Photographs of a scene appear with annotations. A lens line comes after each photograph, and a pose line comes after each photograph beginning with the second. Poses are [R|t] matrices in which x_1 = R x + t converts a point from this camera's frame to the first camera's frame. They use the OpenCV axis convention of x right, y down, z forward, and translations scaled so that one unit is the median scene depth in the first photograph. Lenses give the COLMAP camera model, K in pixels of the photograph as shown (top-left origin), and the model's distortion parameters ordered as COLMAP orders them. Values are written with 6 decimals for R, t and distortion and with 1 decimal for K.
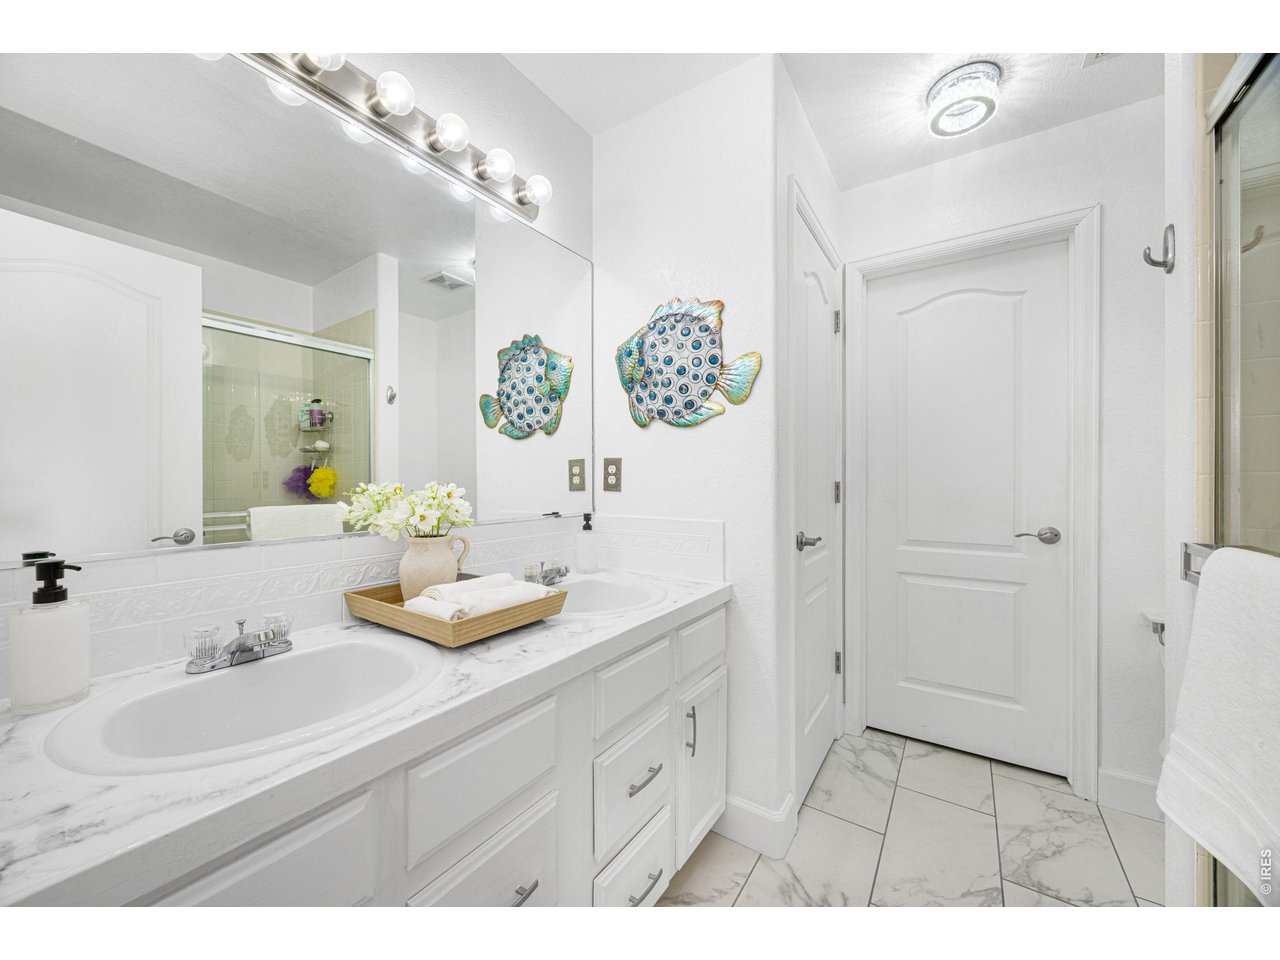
lens RADIAL K [[493.9, 0, 639.7], [0, 493.9, 479.5], [0, 0, 1]] dist [-0.000053, 0.000000]
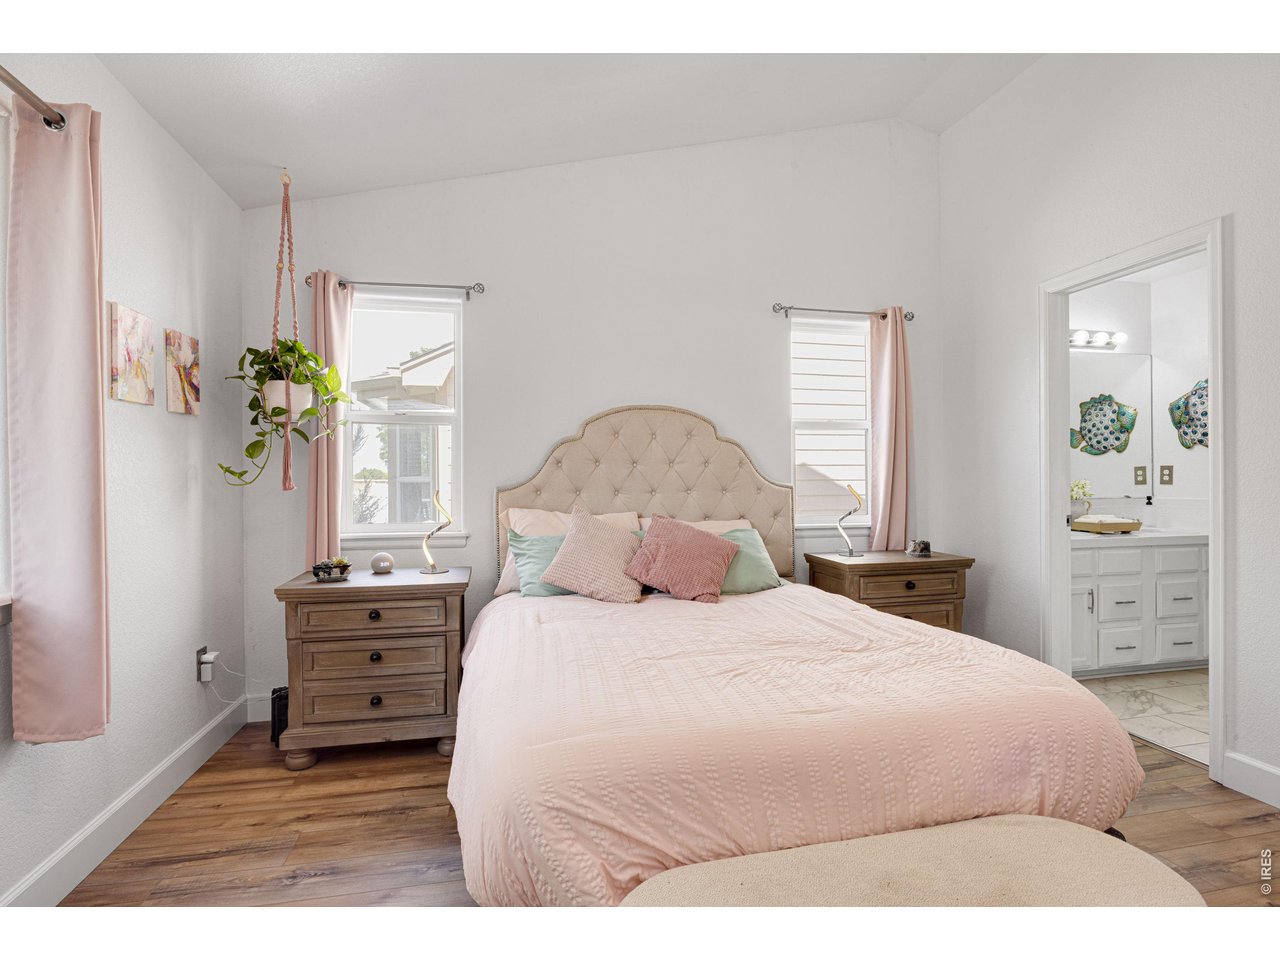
lens RADIAL K [[638.9, 0, 640.4], [0, 638.9, 483.4], [0, 0, 1]] dist [-0.003547, -0.000557]
pose [[0.731746, -0.002660, -0.681572, 0.113205], [0.002977, 0.999995, -0.000706, 0.015143], [0.681571, -0.001512, 0.731751, -1.818597]]
